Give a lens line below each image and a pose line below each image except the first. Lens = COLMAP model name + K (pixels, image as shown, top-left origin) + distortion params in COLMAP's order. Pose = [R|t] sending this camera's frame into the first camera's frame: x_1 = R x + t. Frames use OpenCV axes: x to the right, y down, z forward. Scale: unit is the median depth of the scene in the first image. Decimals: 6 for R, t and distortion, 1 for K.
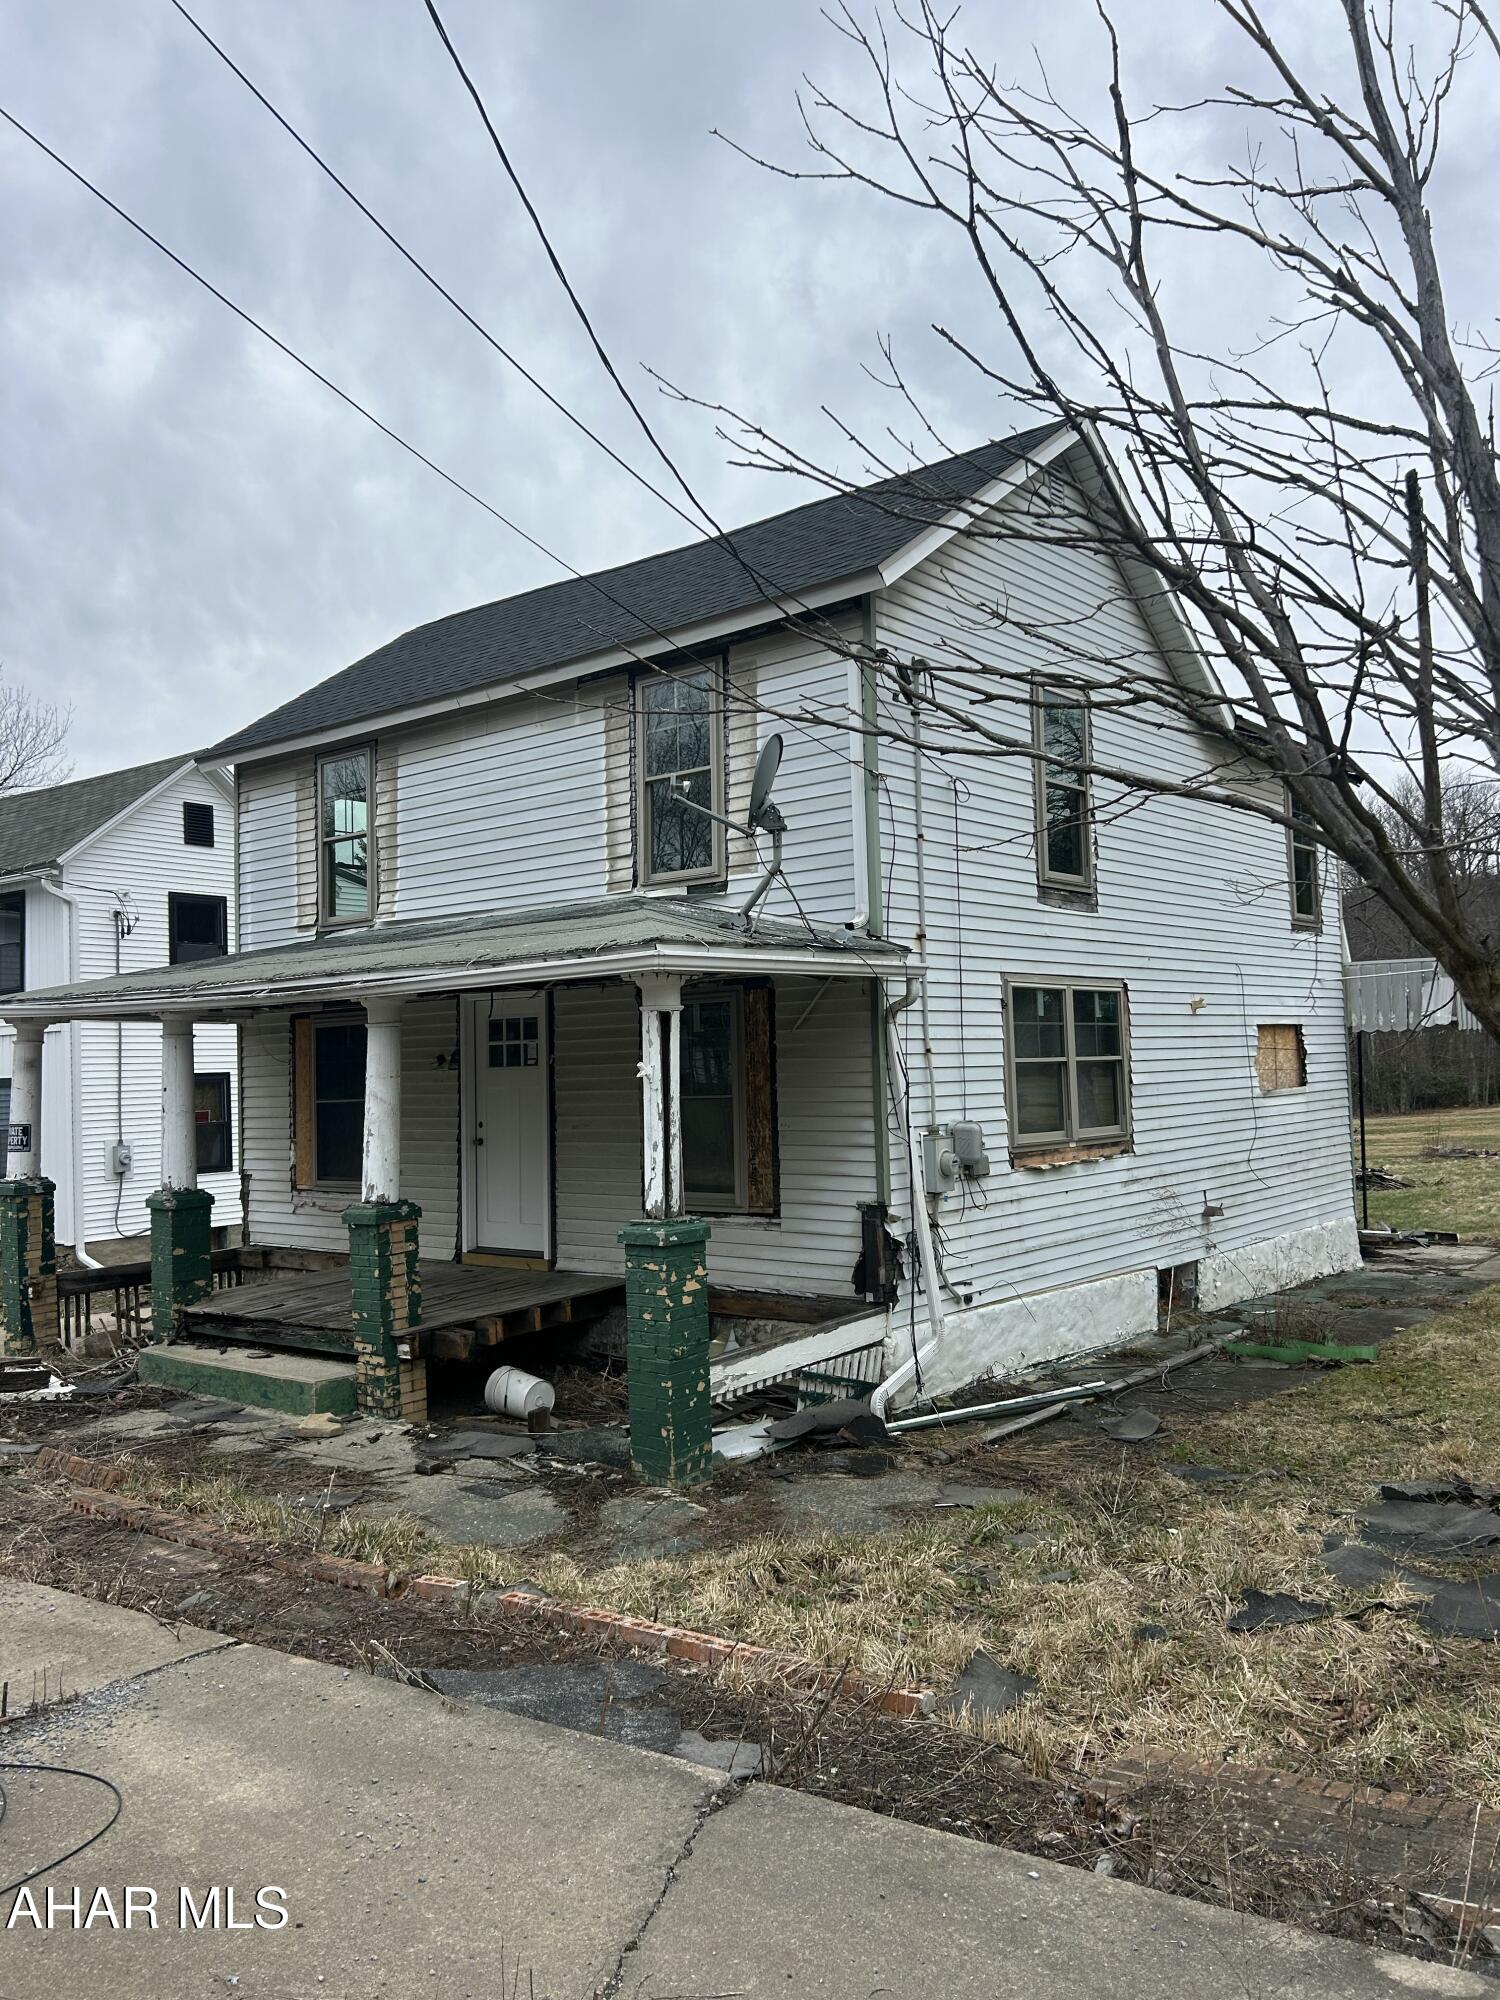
lens RADIAL K [[1497.0, 0, 754.6], [0, 1497.0, 986.0], [0, 0, 1]] dist [0.165699, -0.492875]
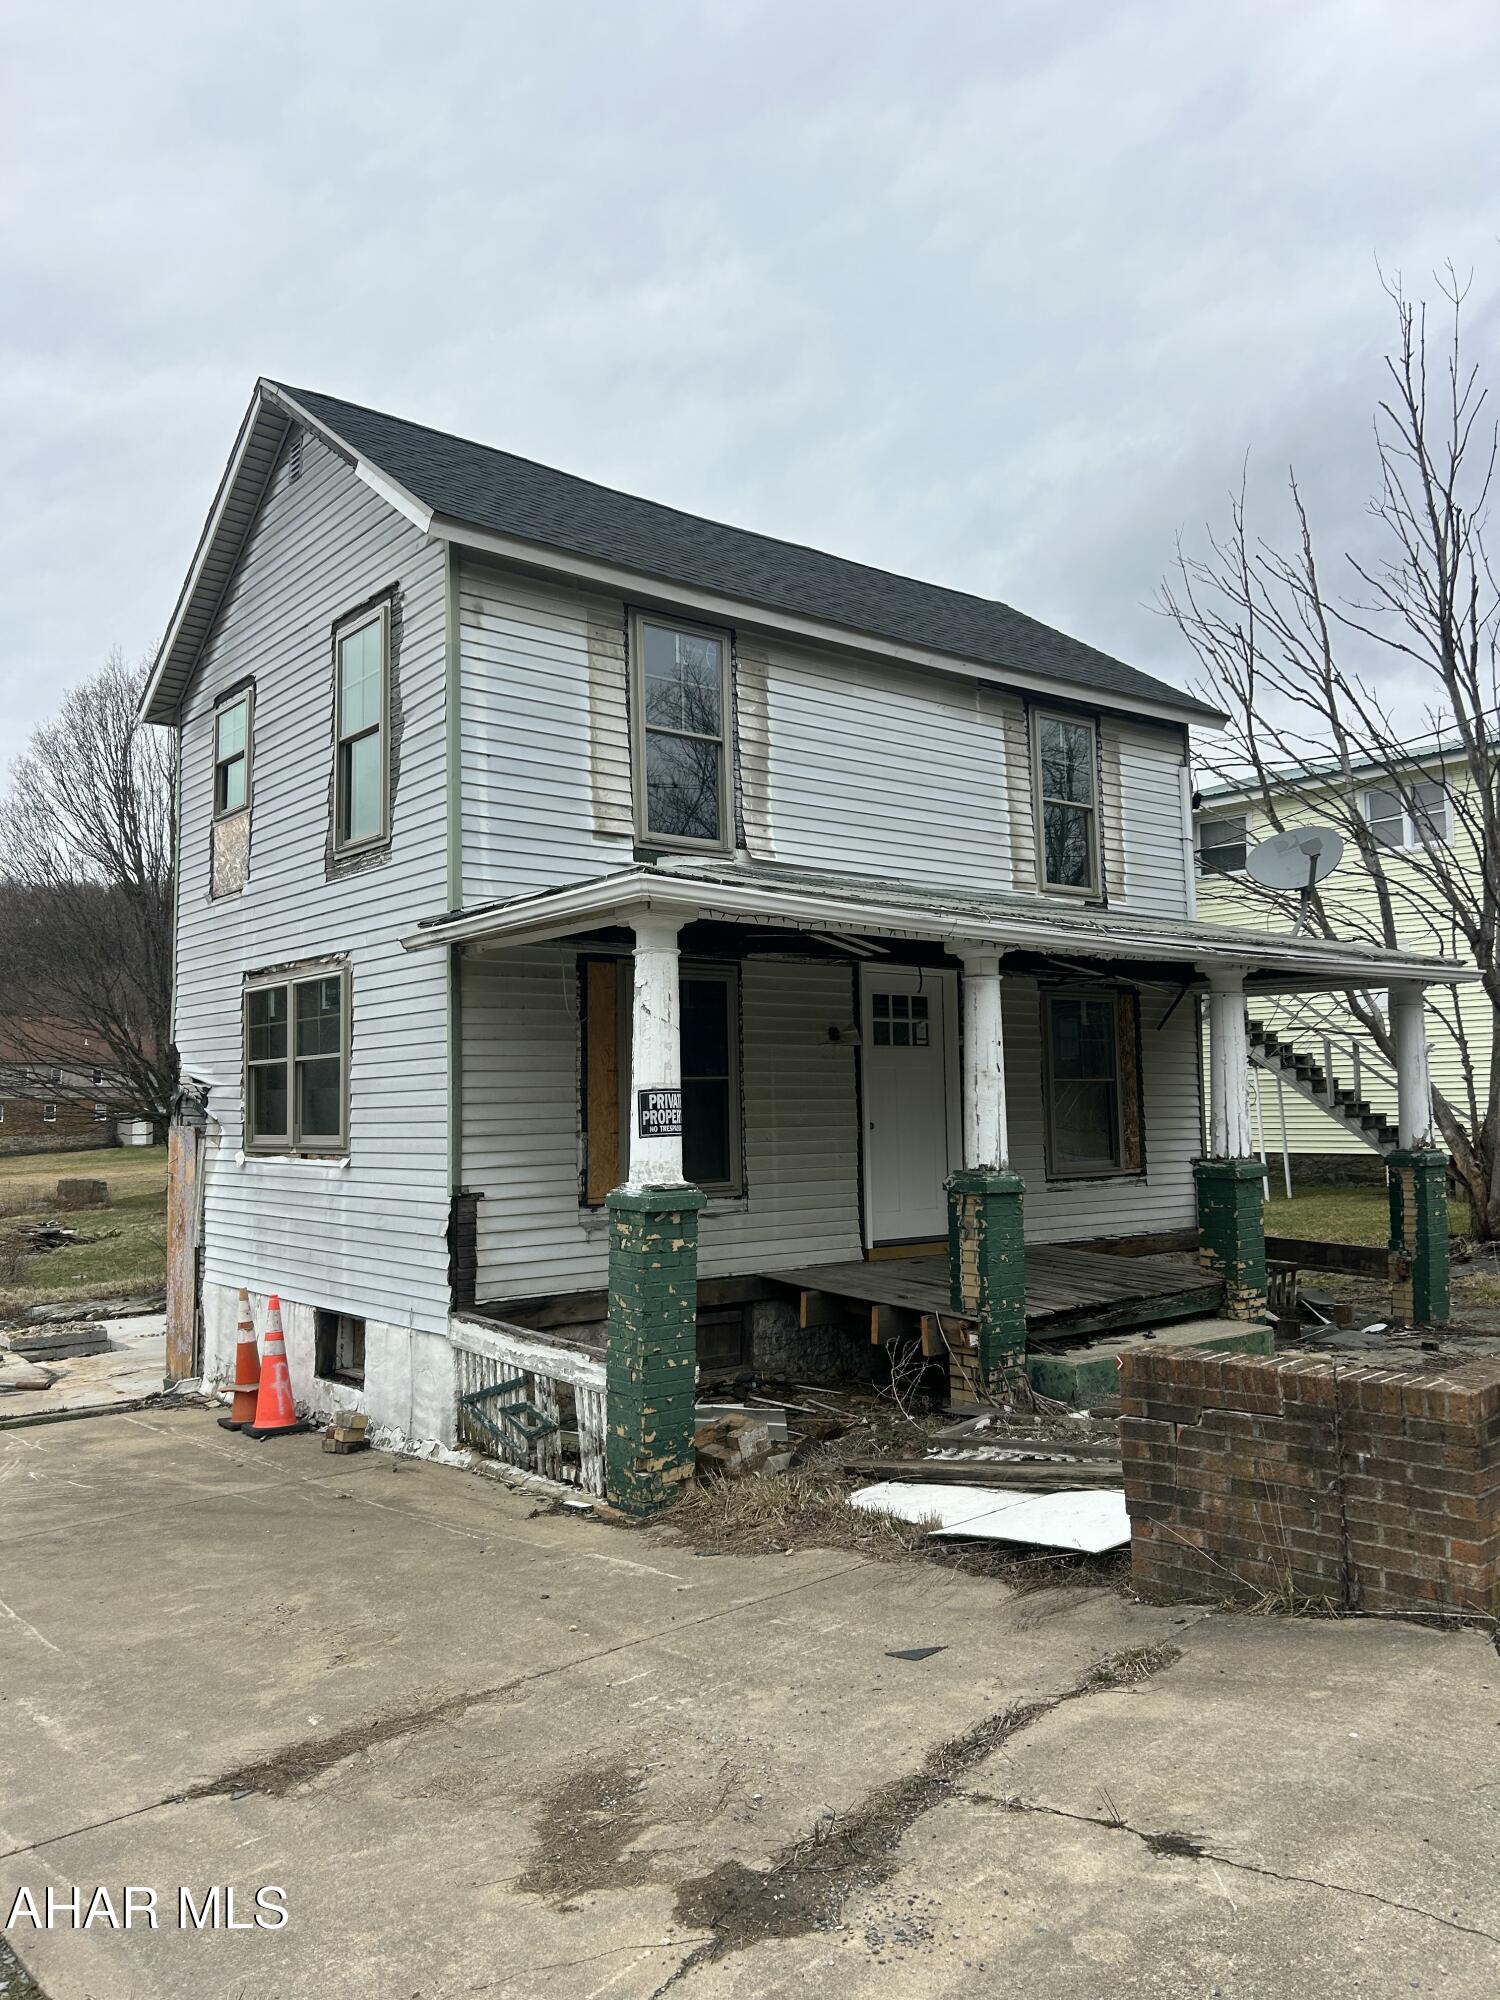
lens RADIAL K [[1502.2, 0, 768.3], [0, 1502.2, 1001.7], [0, 0, 1]] dist [0.172984, -0.499466]
pose [[0.191059, 0.094949, 0.976976, -1.205954], [-0.040611, 0.995223, -0.088780, 0.123659], [-0.980738, -0.022714, 0.194002, 0.977636]]
